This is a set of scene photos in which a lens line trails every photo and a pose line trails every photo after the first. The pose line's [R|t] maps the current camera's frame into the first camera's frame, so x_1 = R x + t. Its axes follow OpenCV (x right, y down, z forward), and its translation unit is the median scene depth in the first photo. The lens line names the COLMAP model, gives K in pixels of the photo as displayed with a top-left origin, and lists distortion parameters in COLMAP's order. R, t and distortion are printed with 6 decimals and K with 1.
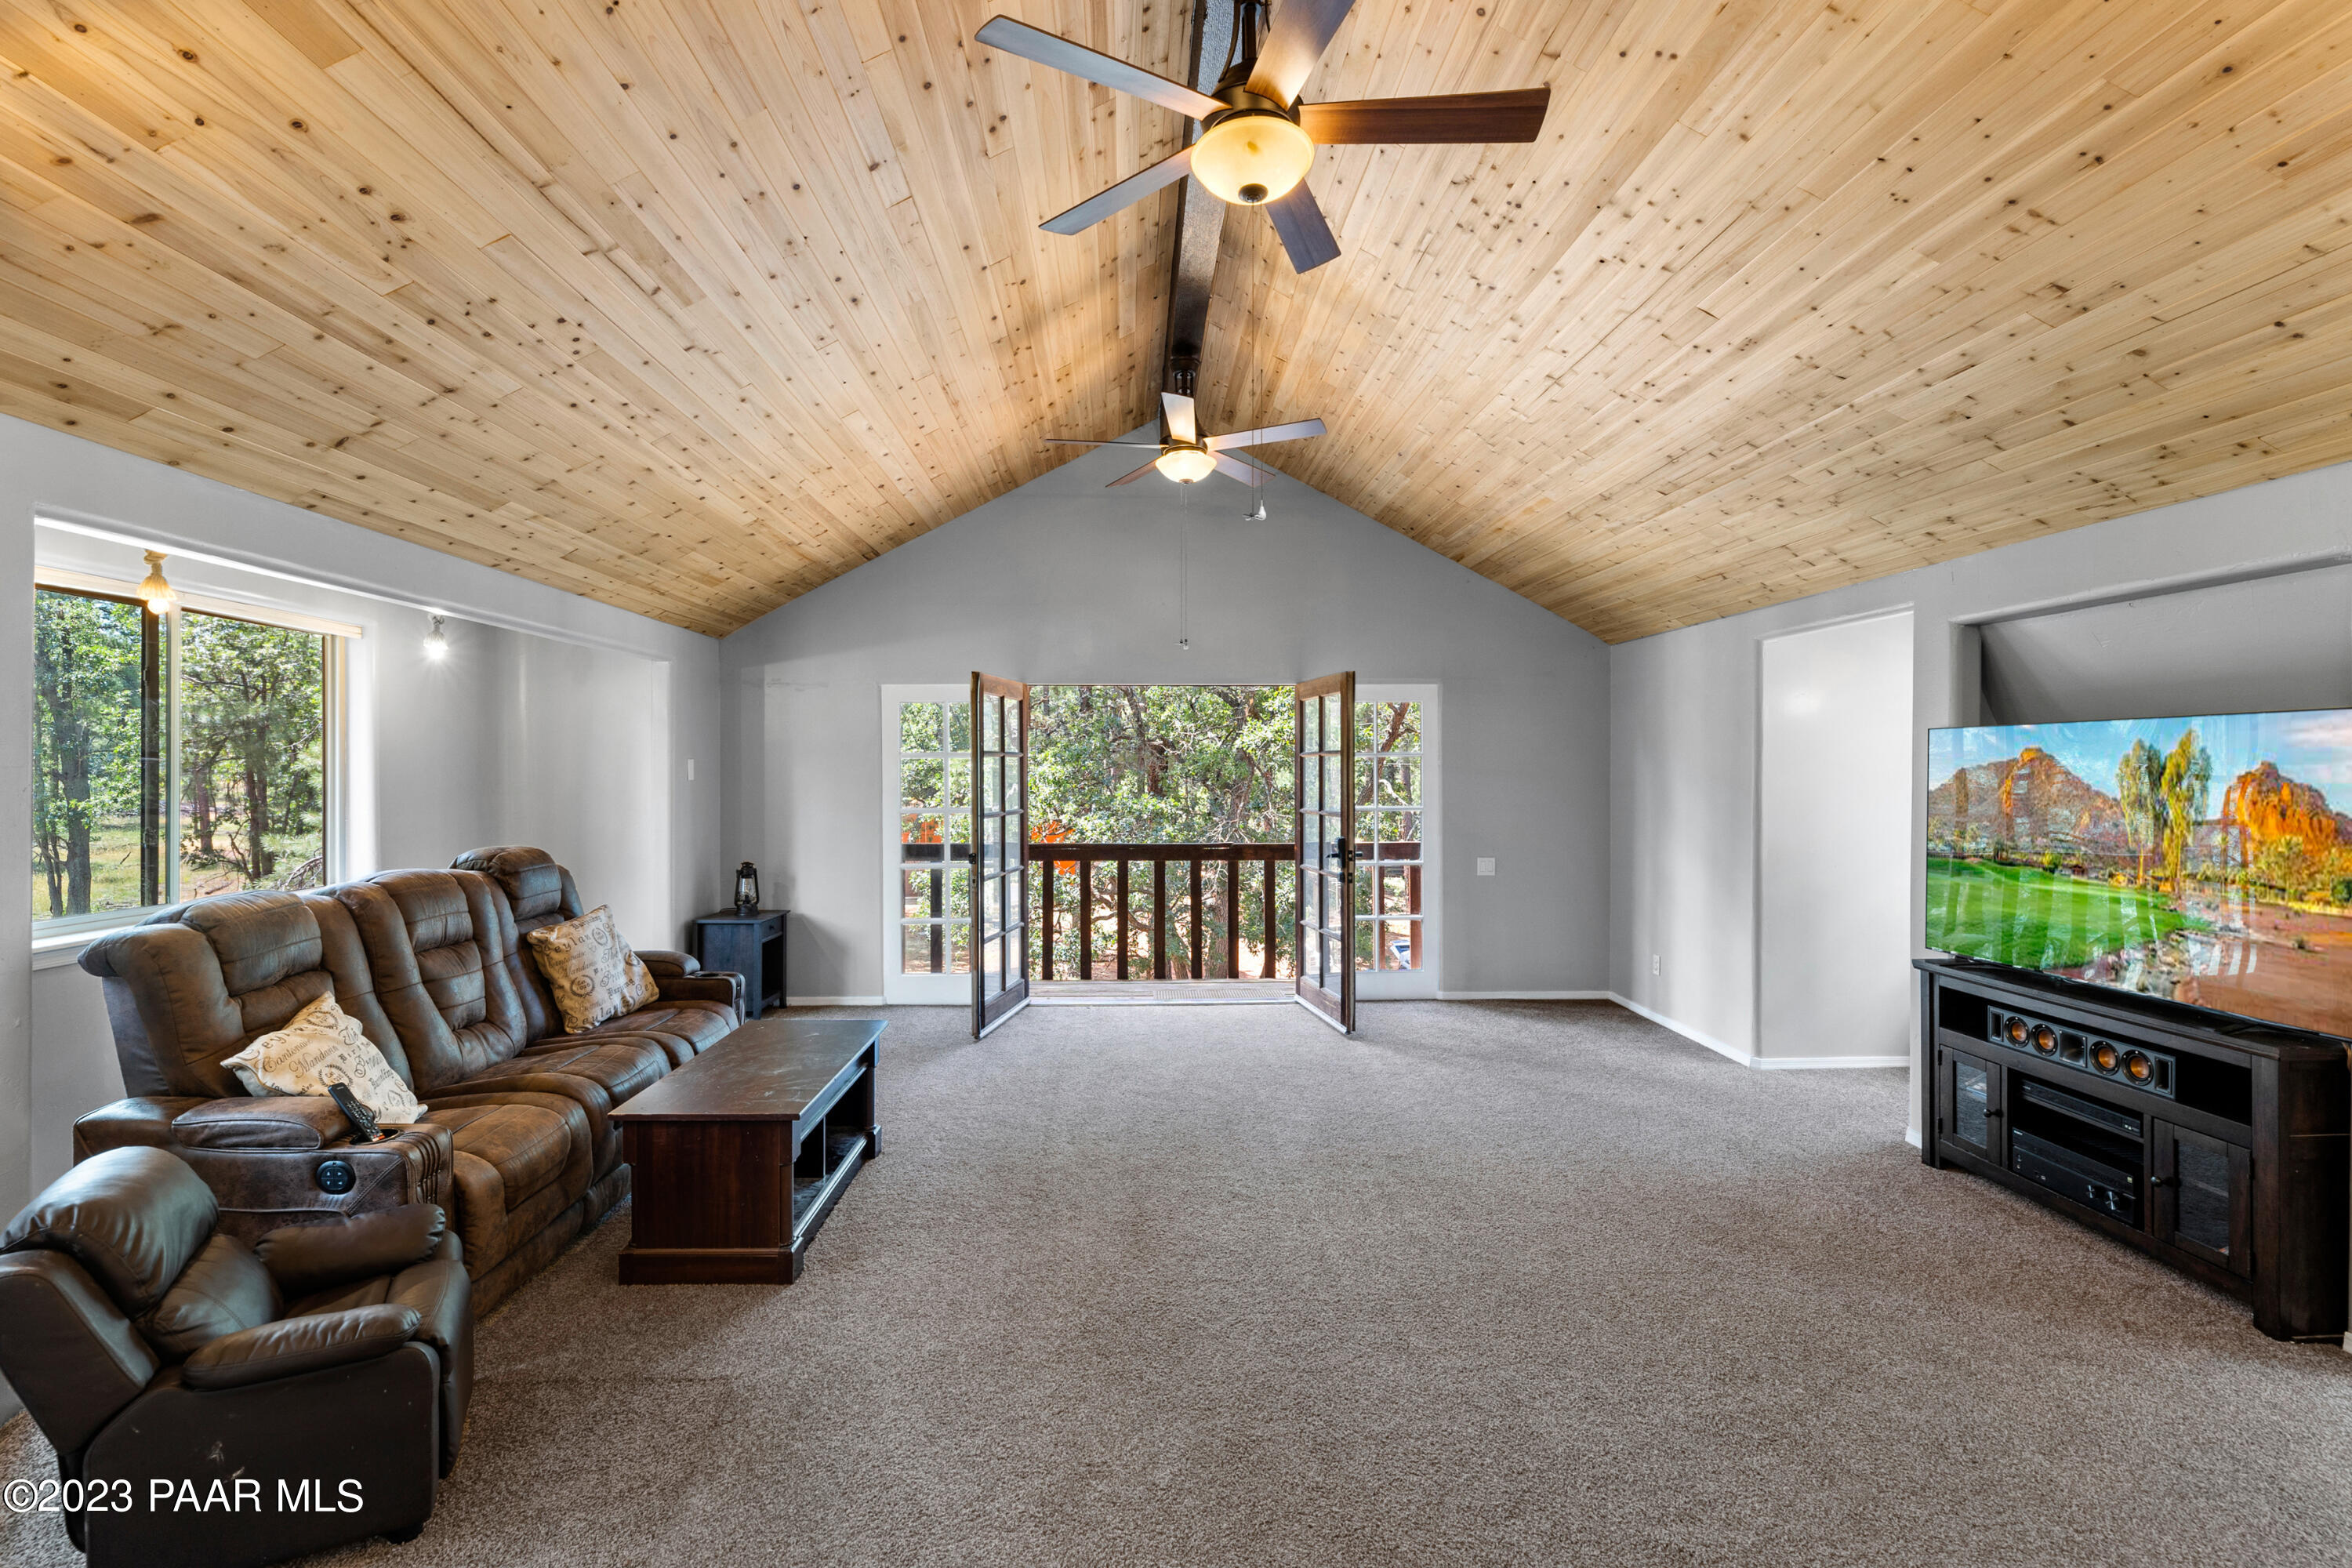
lens RADIAL K [[1100.9, 0, 1176.0], [0, 1100.9, 784.0], [0, 0, 1]] dist [-0.002866, -0.000008]
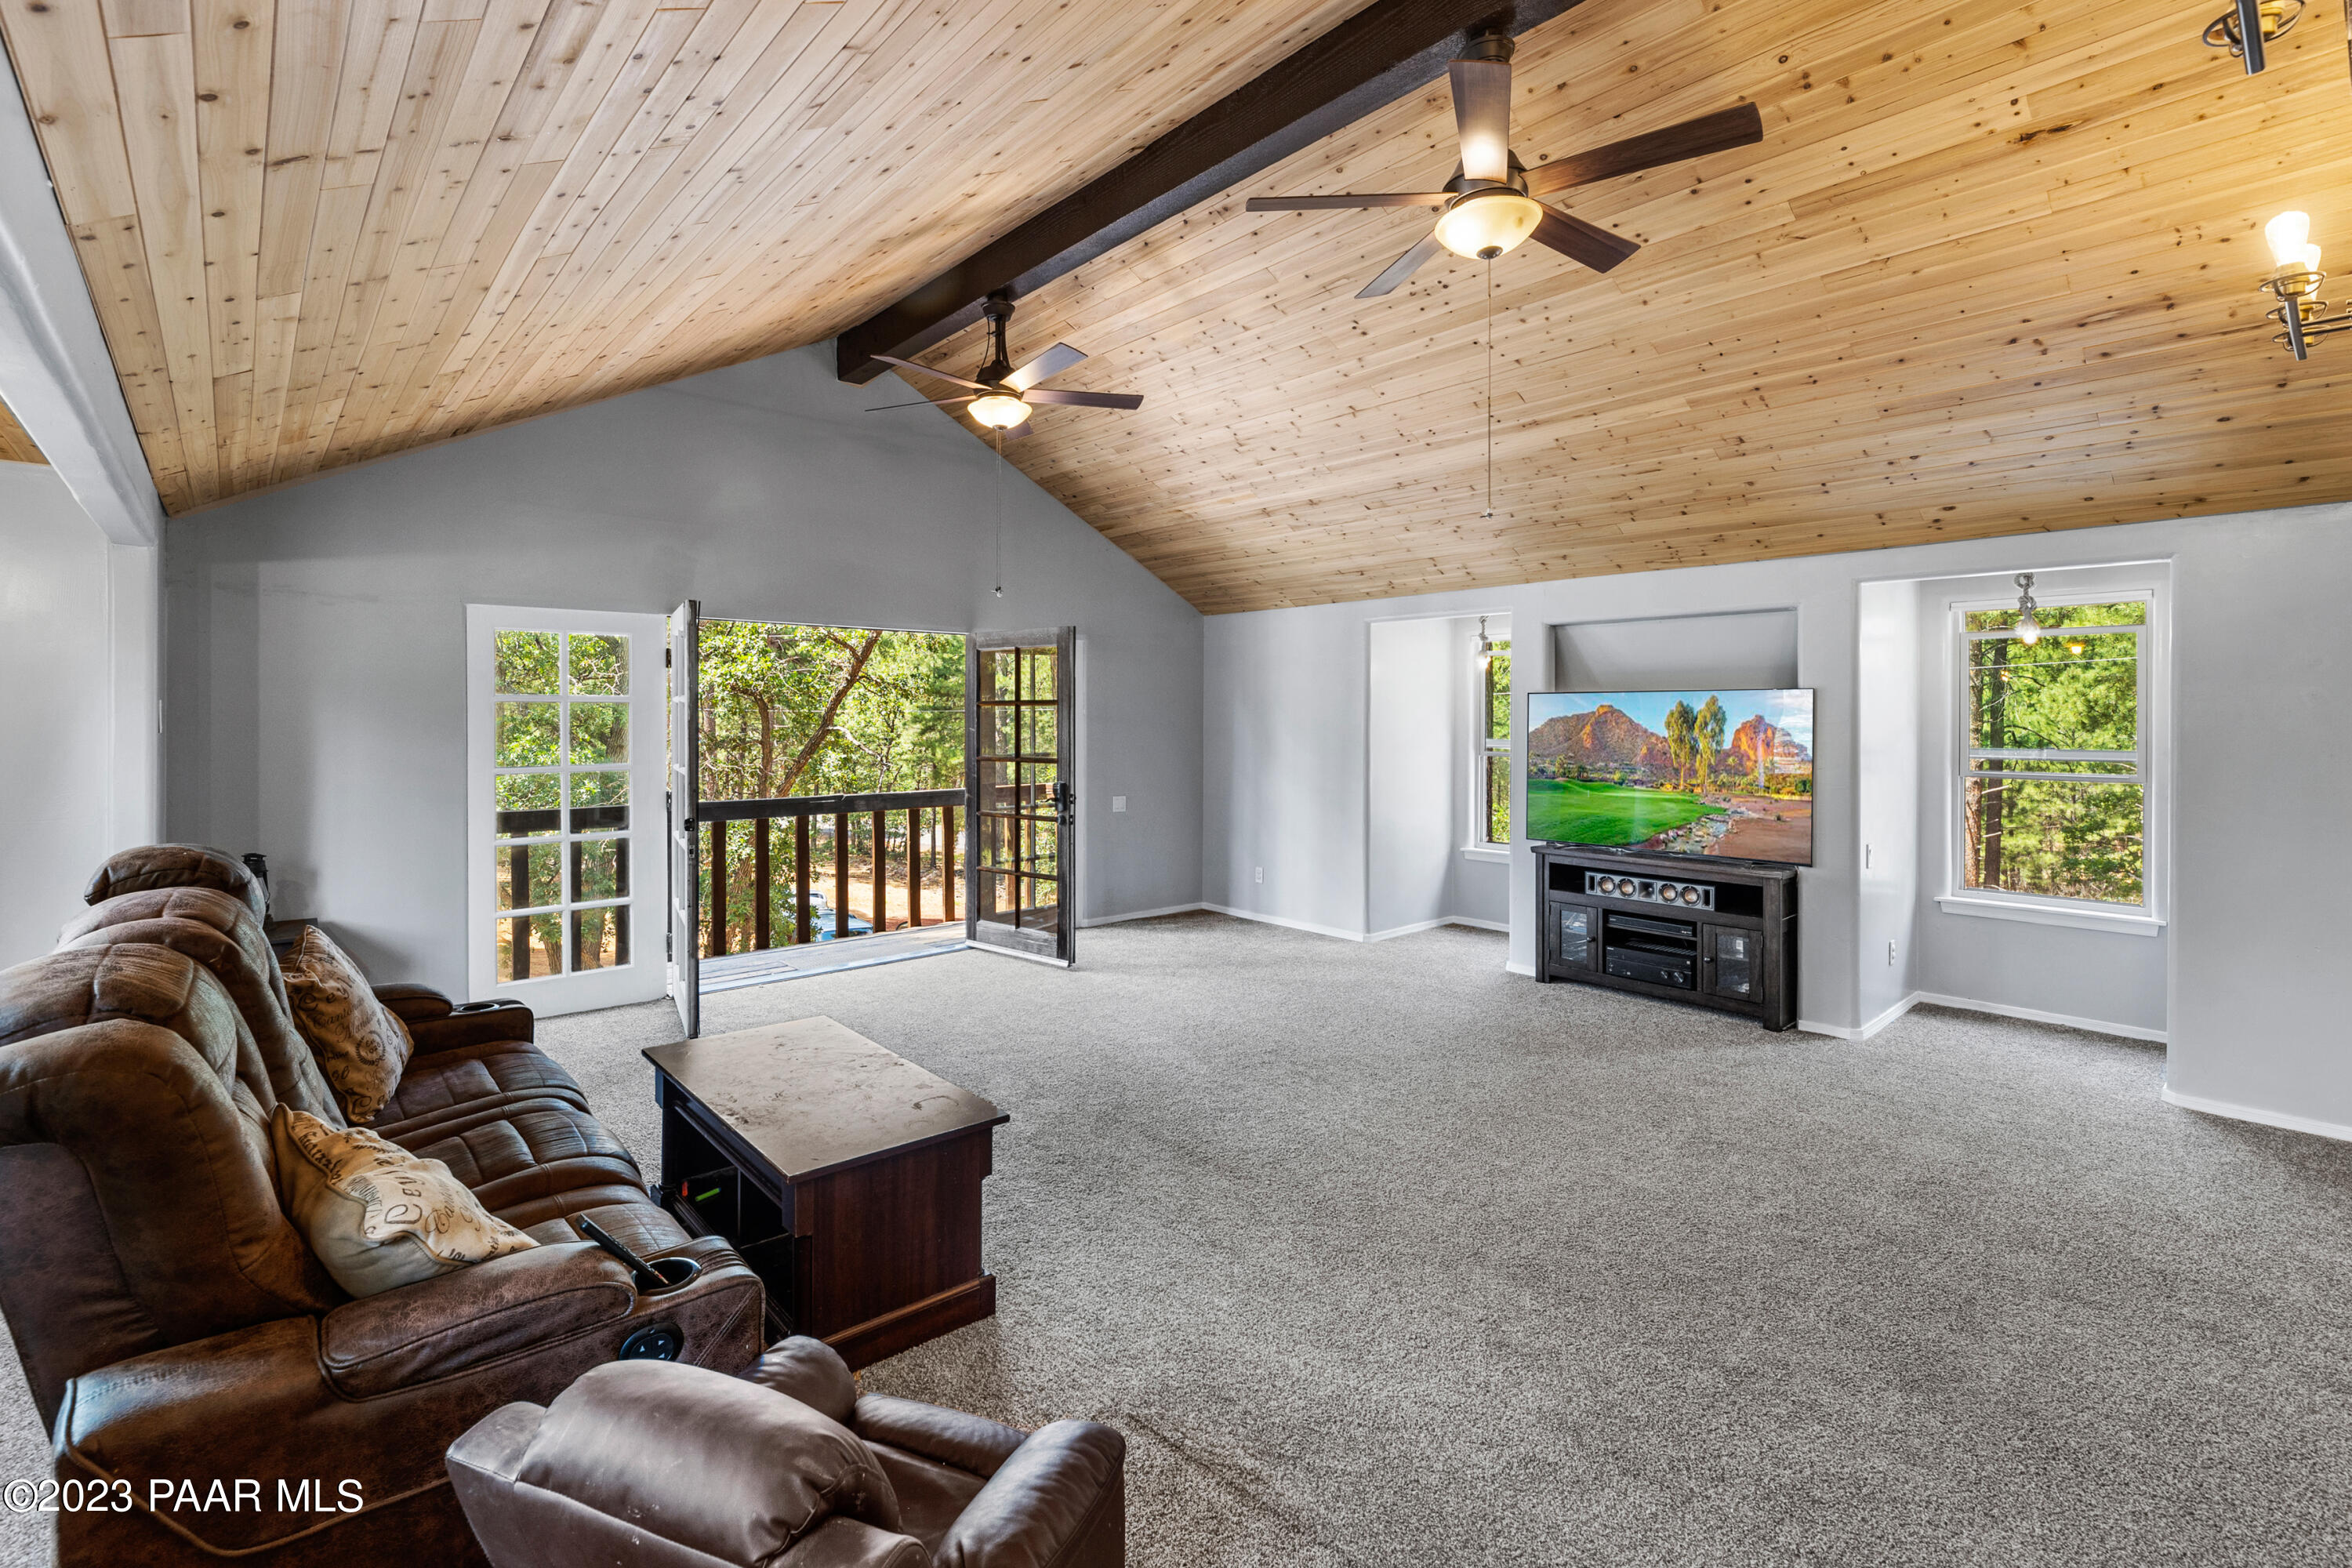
lens RADIAL K [[1051.1, 0, 1231.1], [0, 1051.1, 728.4], [0, 0, 1]] dist [-0.002622, 0.000293]
pose [[0.753416, -0.005032, 0.657524, -0.611329], [0.005255, 0.999985, 0.001631, -0.006328], [-0.657523, 0.002227, 0.753431, 0.204061]]
